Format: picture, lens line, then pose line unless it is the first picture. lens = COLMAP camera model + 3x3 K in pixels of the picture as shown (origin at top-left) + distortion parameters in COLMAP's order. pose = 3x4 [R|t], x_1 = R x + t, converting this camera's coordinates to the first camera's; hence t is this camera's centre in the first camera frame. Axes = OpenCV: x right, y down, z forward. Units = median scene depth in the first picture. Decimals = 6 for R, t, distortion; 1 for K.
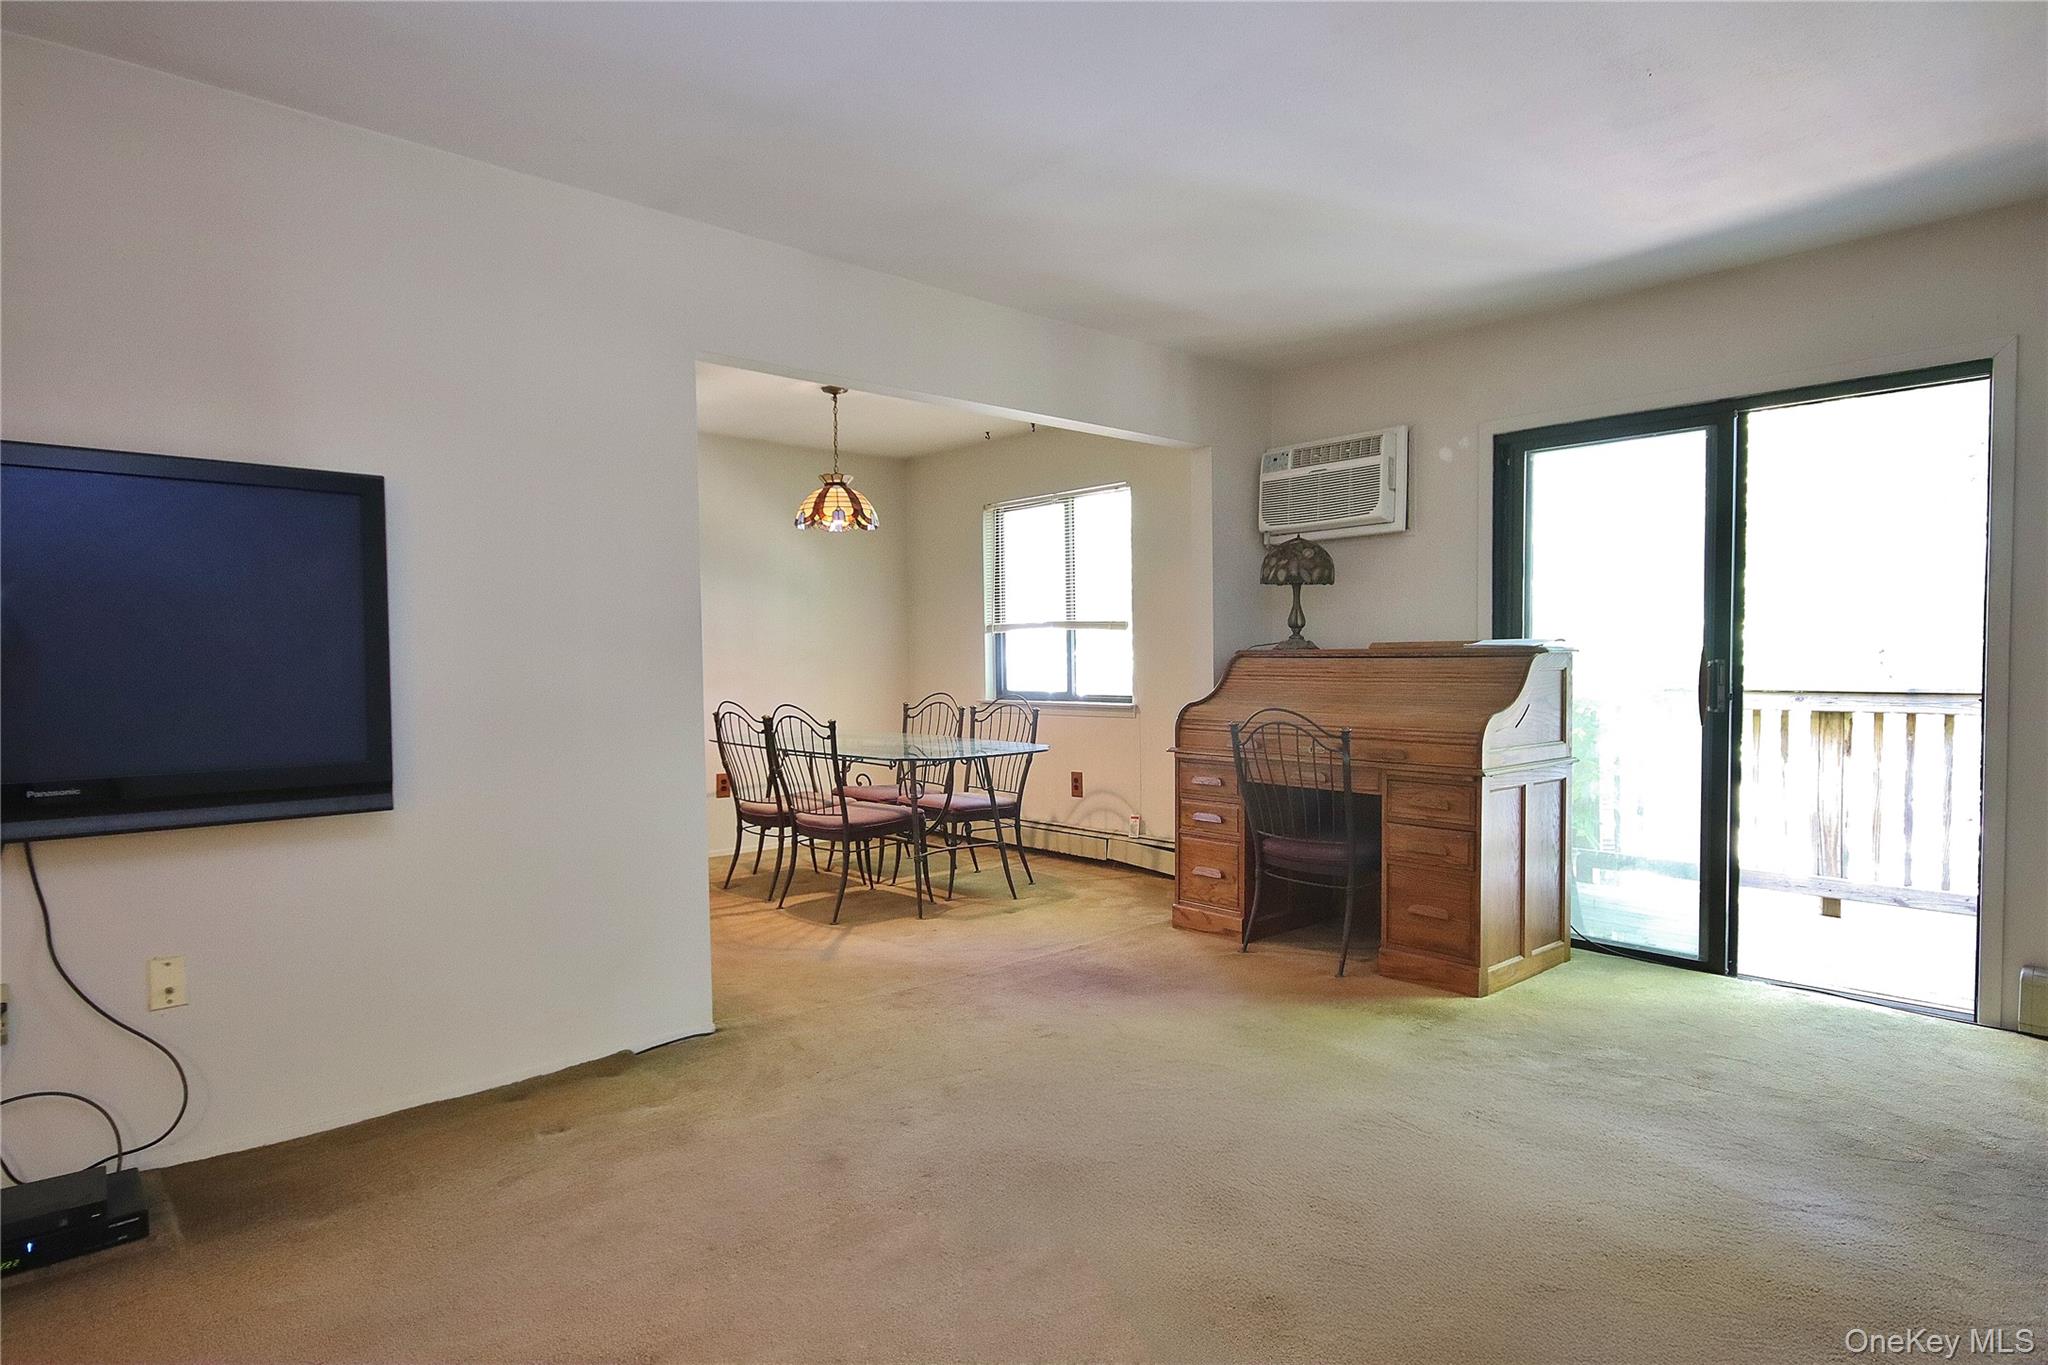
lens RADIAL K [[1139.4, 0, 997.3], [0, 1139.4, 690.6], [0, 0, 1]] dist [0.017260, -0.000601]
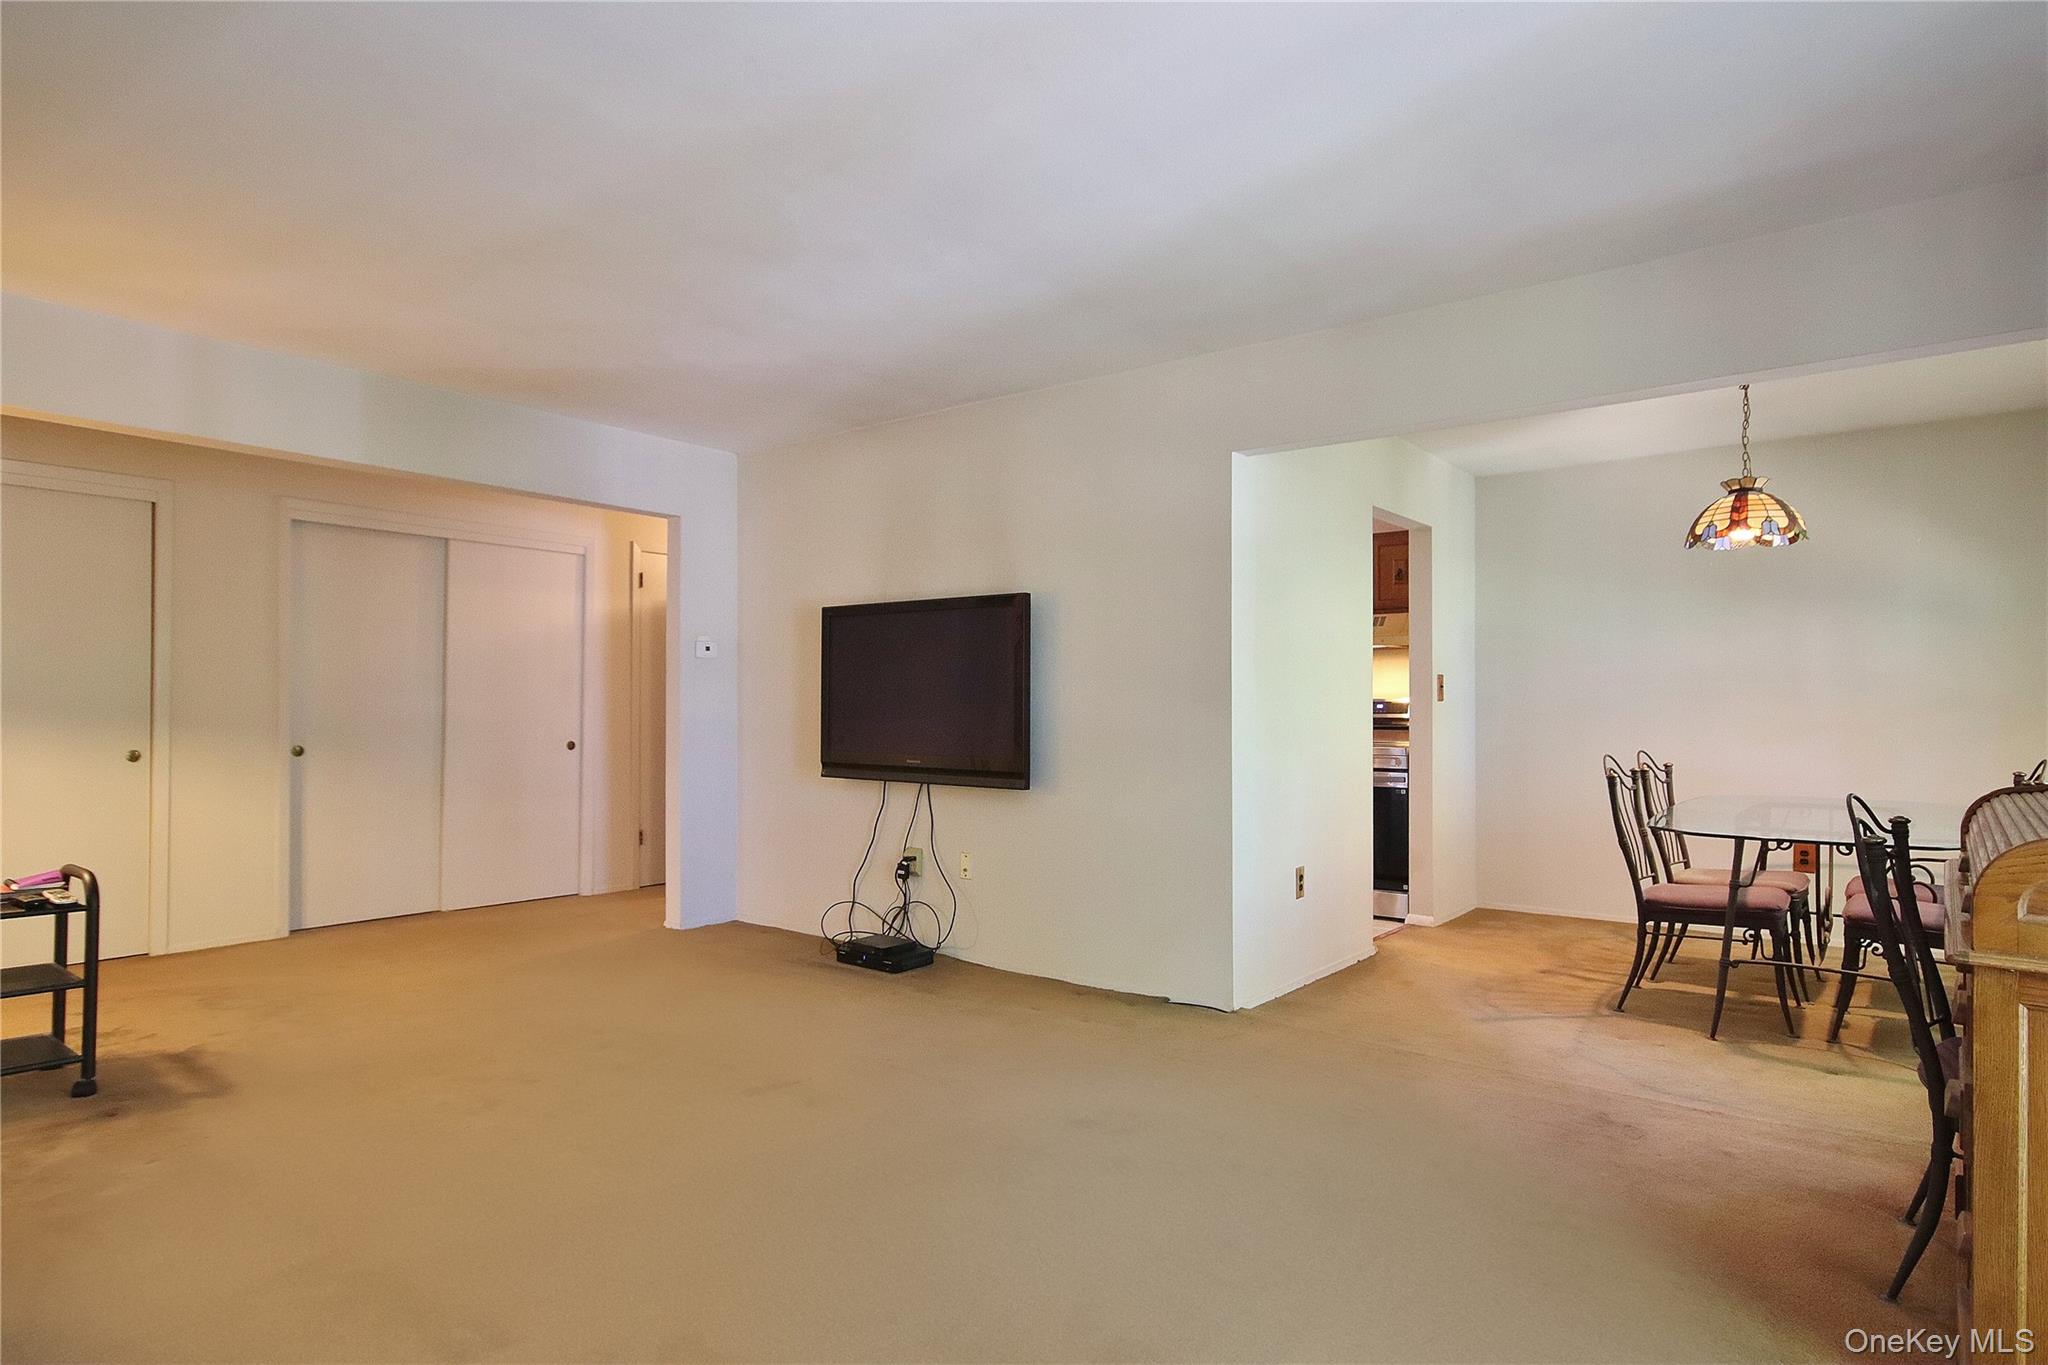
lens RADIAL K [[1139.4, 0, 997.3], [0, 1139.4, 690.6], [0, 0, 1]] dist [0.017260, -0.000601]
pose [[0.163966, -0.001843, -0.986464, 0.524357], [-0.034283, 0.999384, -0.007566, -0.012726], [0.985870, 0.035059, 0.163802, 0.323480]]
